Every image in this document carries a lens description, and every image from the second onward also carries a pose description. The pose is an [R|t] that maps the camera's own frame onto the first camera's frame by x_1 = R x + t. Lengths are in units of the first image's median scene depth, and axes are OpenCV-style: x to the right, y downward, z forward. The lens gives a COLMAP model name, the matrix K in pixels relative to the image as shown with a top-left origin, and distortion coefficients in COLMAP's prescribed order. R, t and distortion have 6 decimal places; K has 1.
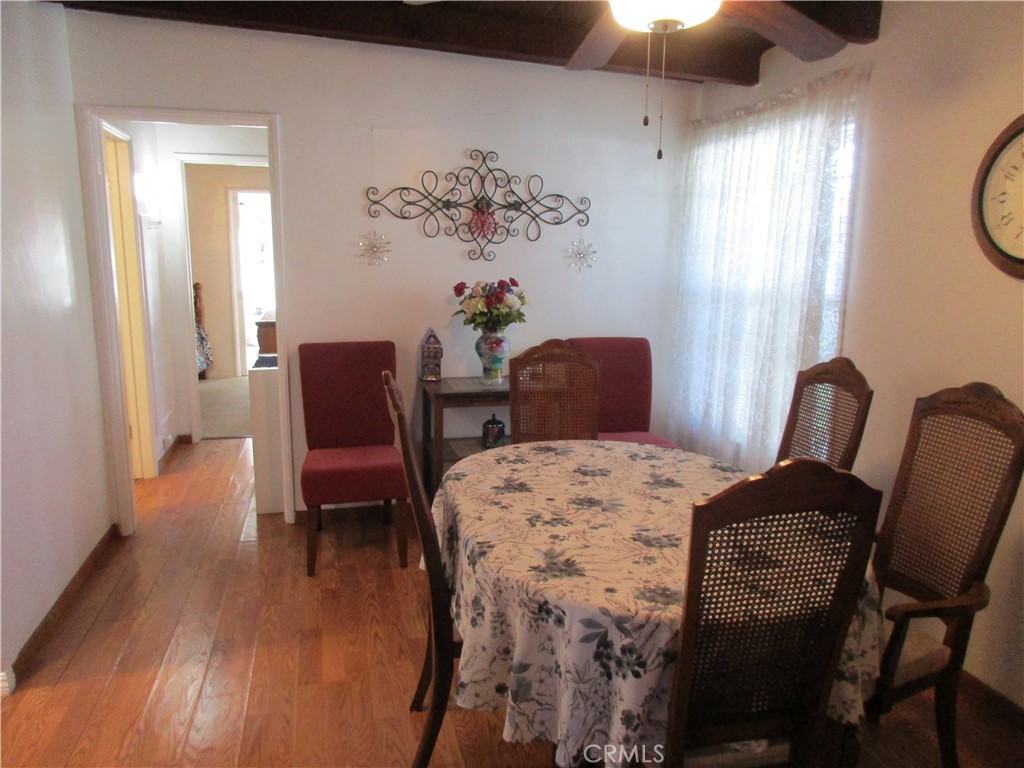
lens RADIAL K [[725.9, 0, 514.9], [0, 725.9, 384.8], [0, 0, 1]] dist [-0.028086, 0.001488]
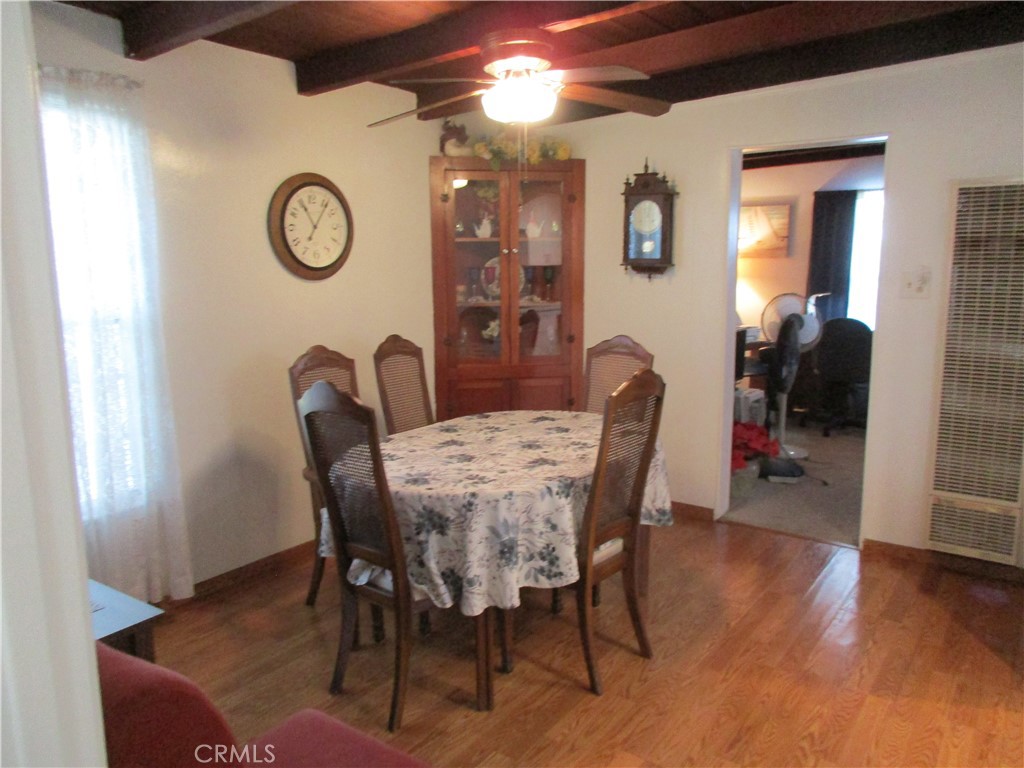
lens RADIAL K [[725.9, 0, 512.1], [0, 725.9, 384.6], [0, 0, 1]] dist [-0.028086, 0.001488]
pose [[-0.632846, -0.131226, 0.763076, -0.755671], [0.136529, 0.951178, 0.276802, -0.278246], [-0.762145, 0.279355, -0.584033, 1.489847]]
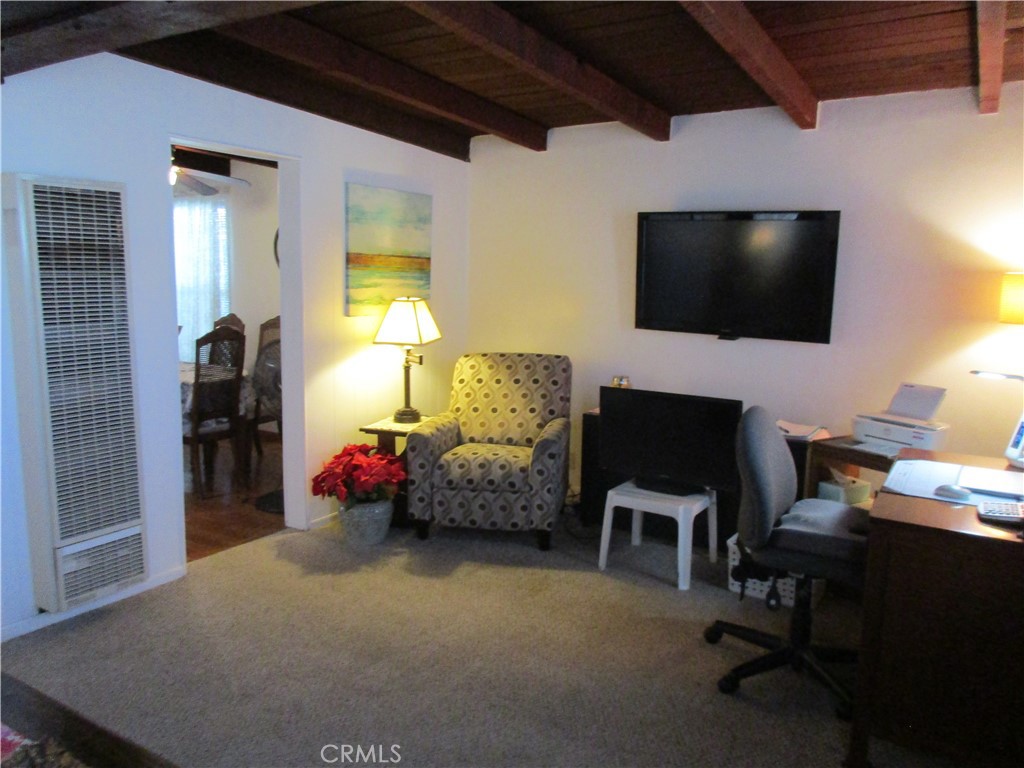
lens RADIAL K [[725.9, 0, 513.3], [0, 725.9, 379.8], [0, 0, 1]] dist [-0.028086, 0.001488]
pose [[0.702397, -0.096921, 0.705156, -0.609537], [0.119514, 0.992680, 0.017394, 0.255948], [-0.701681, 0.072058, 0.708838, -1.359700]]
